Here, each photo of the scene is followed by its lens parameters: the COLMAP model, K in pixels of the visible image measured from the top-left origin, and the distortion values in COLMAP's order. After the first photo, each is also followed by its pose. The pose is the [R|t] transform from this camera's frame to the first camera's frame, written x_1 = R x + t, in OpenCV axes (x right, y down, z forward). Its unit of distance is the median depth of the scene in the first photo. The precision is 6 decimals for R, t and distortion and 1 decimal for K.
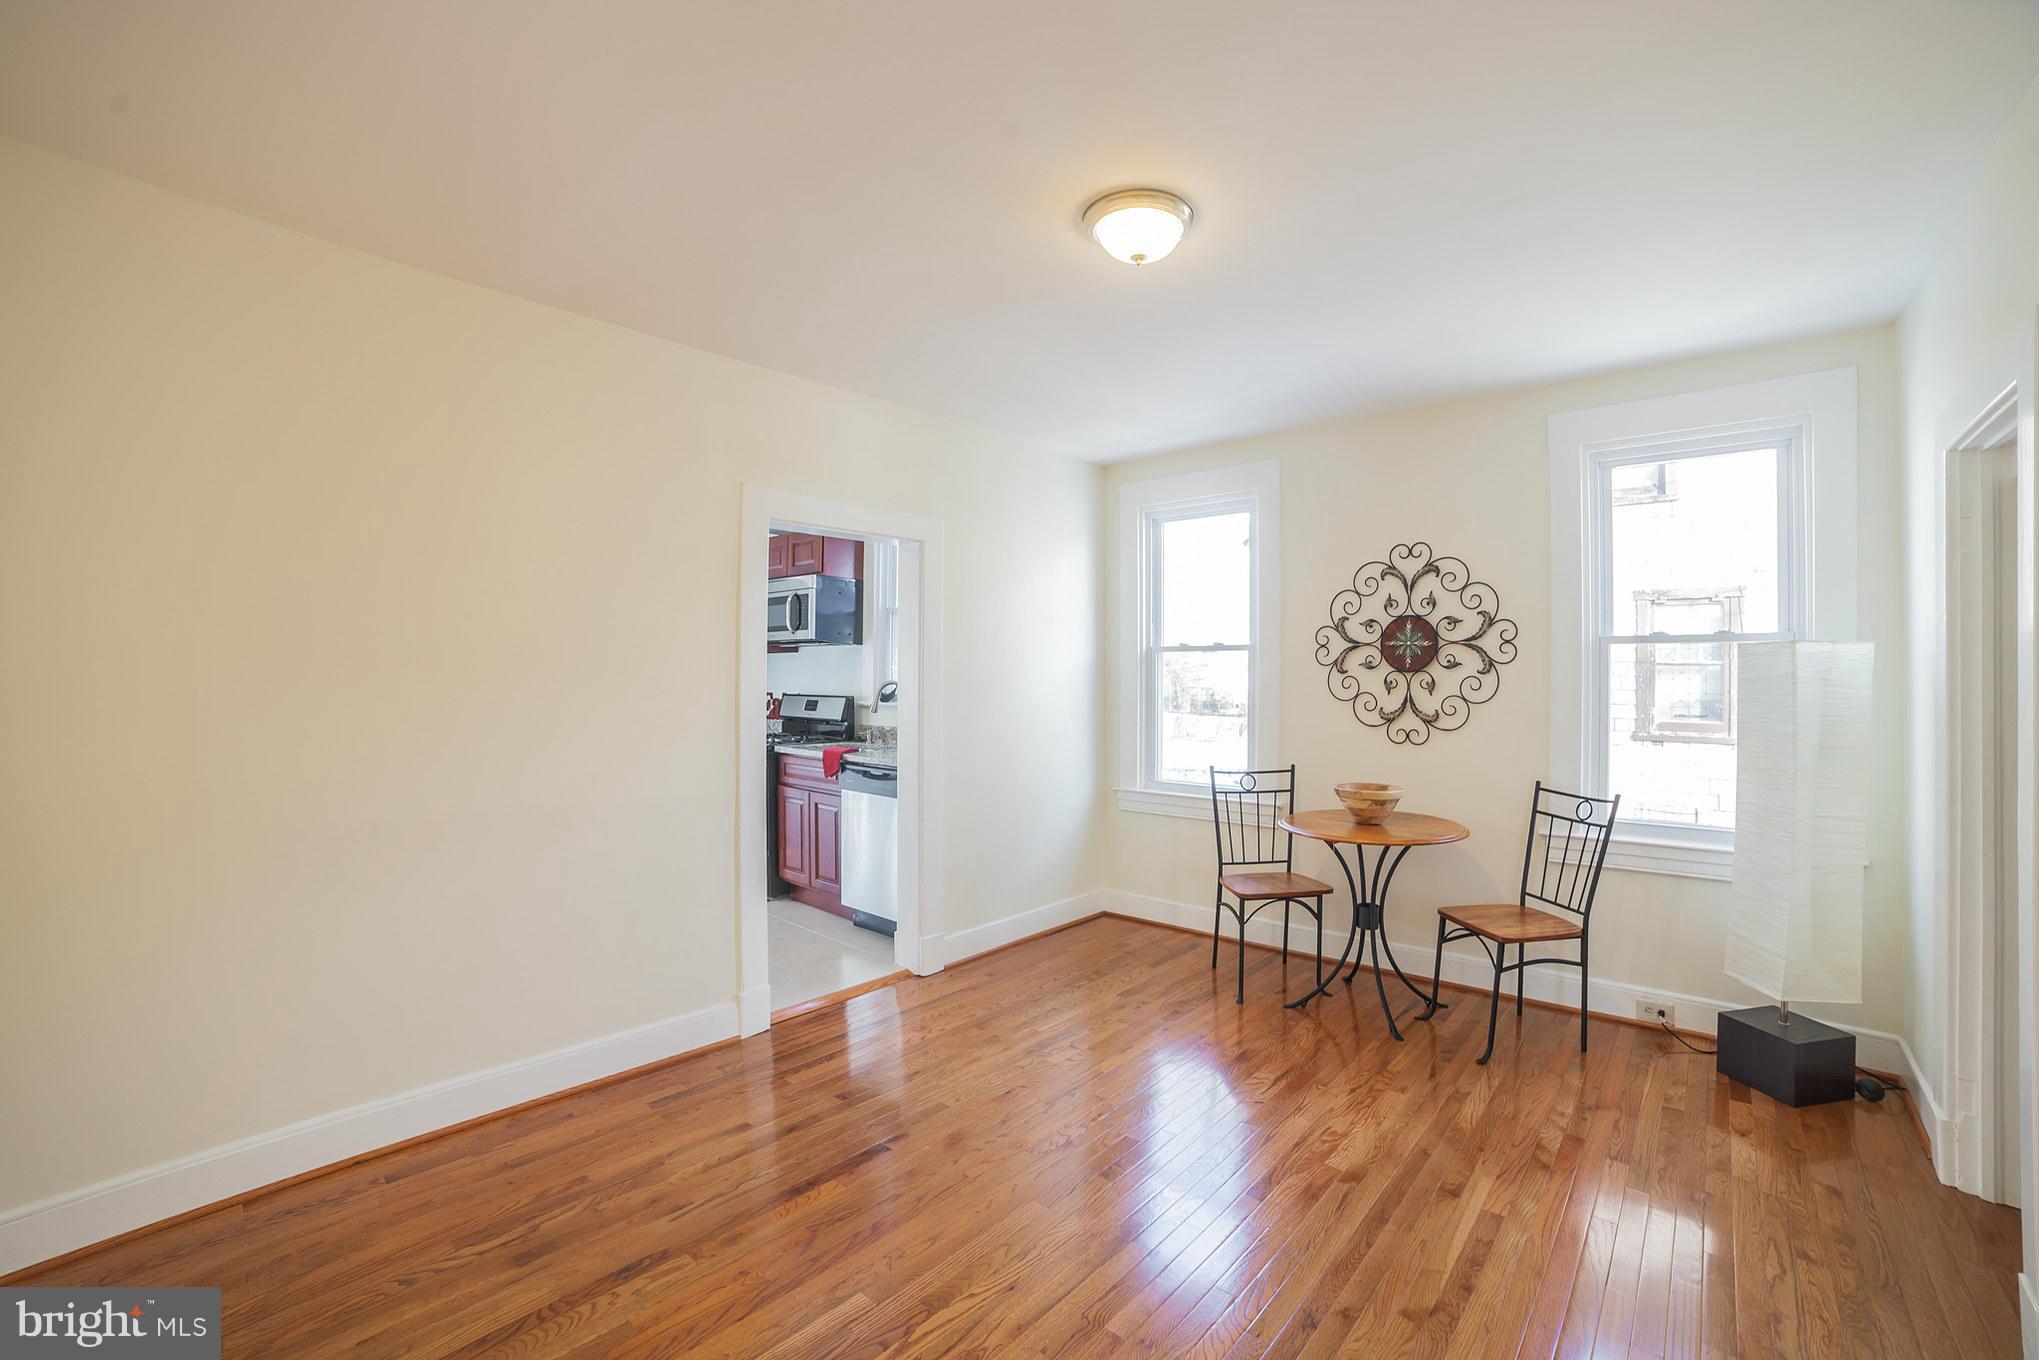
lens RADIAL K [[857.8, 0, 1014.1], [0, 857.8, 685.4], [0, 0, 1]] dist [-0.096104, 0.036215]
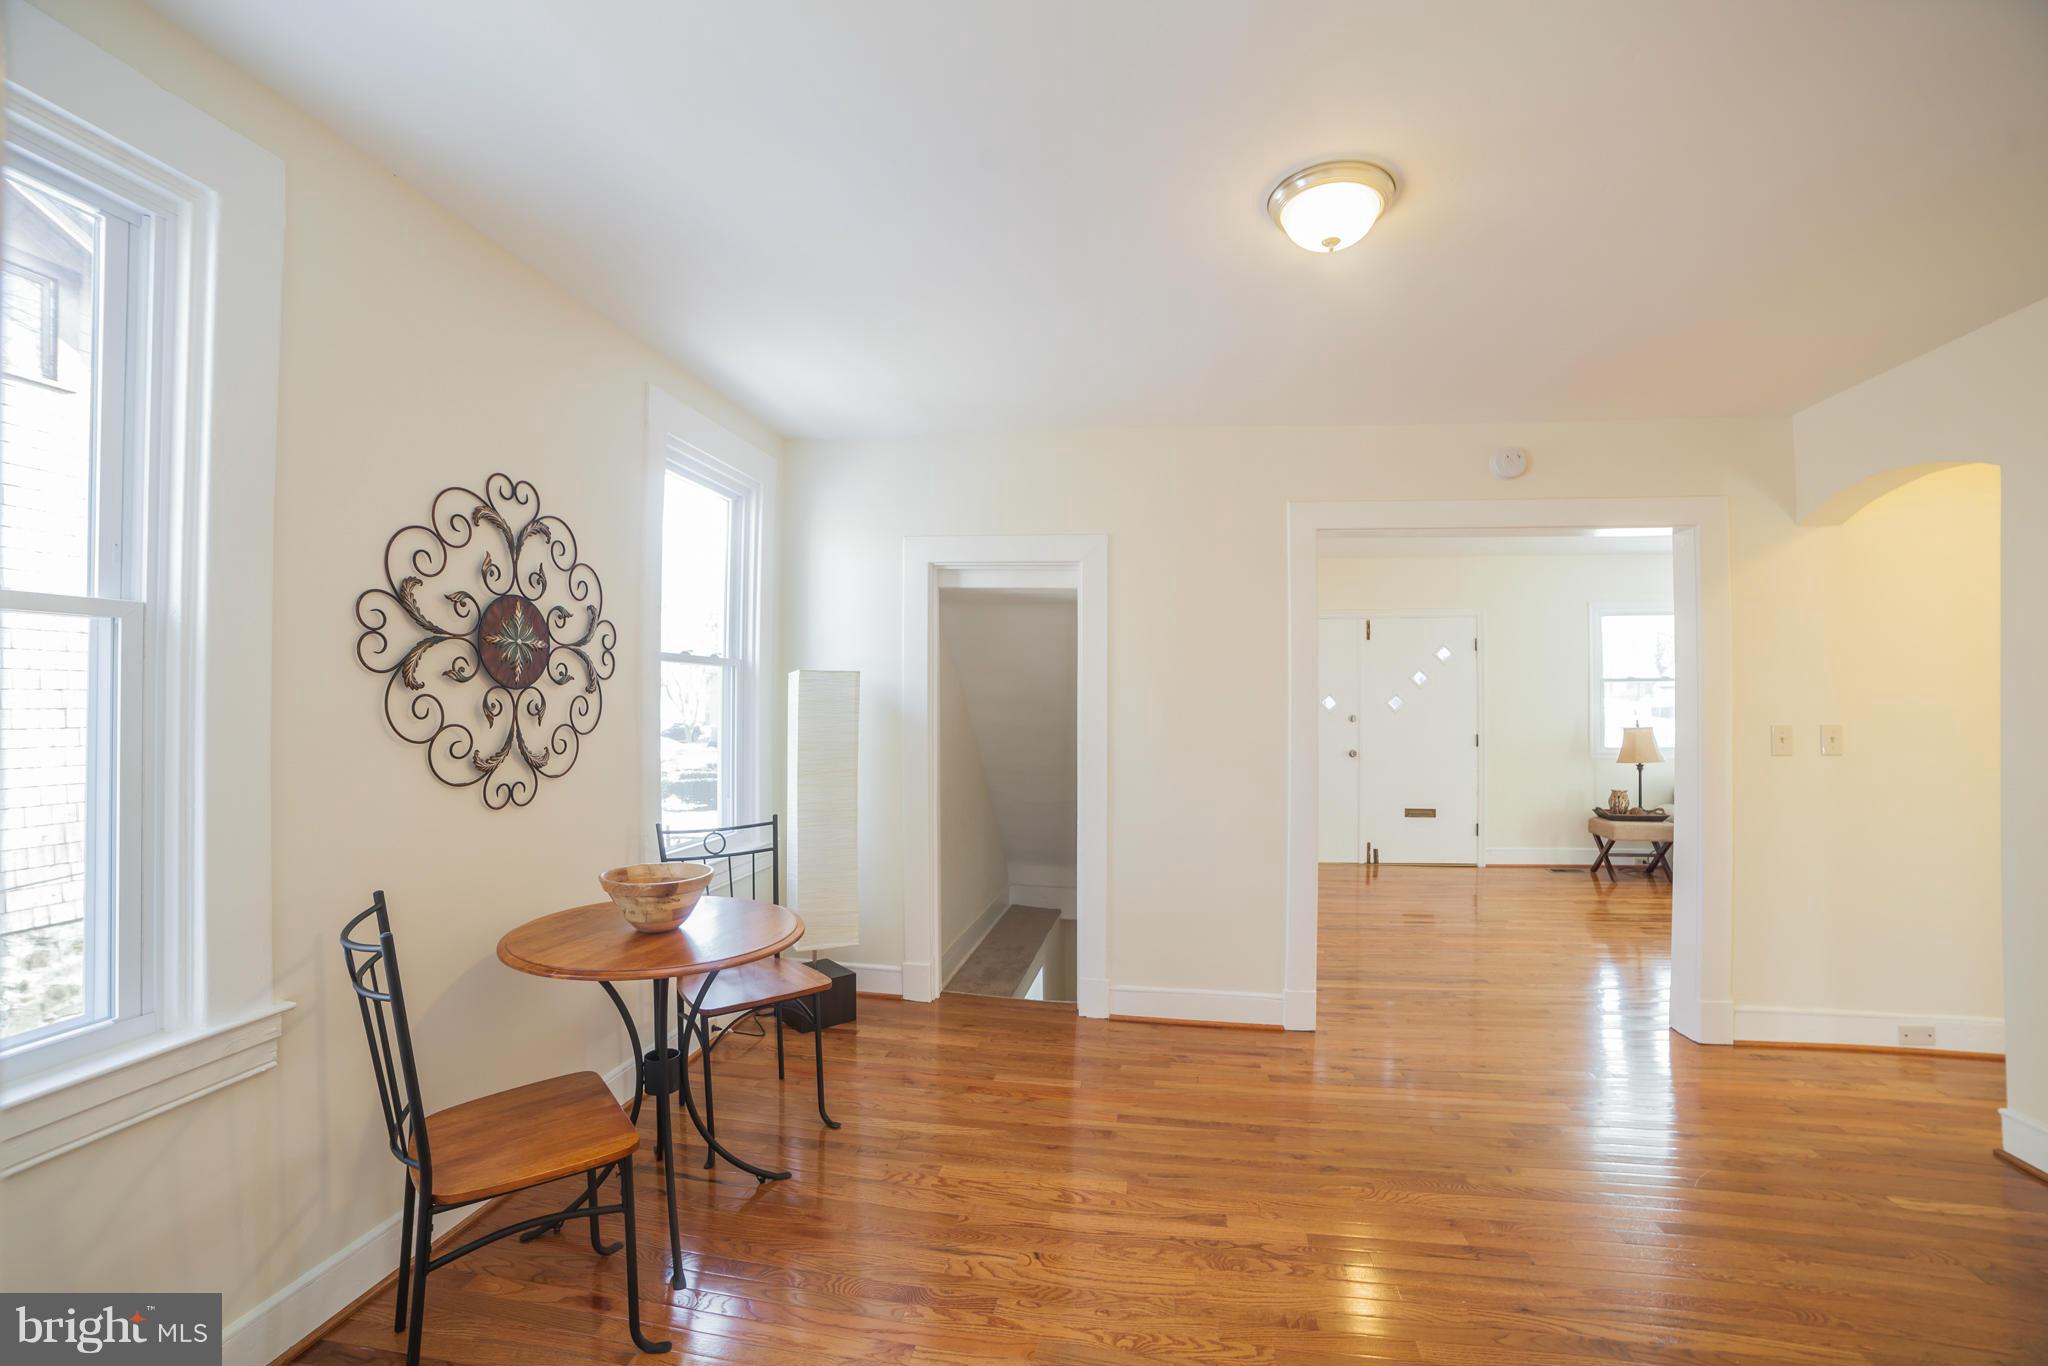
lens RADIAL K [[861.6, 0, 1018.5], [0, 861.6, 688.5], [0, 0, 1]] dist [-0.096104, 0.036215]
pose [[-0.533326, 0.002331, 0.845907, -0.236019], [-0.004098, 0.999977, -0.005339, -0.014202], [-0.845900, -0.006314, -0.533304, 1.014685]]
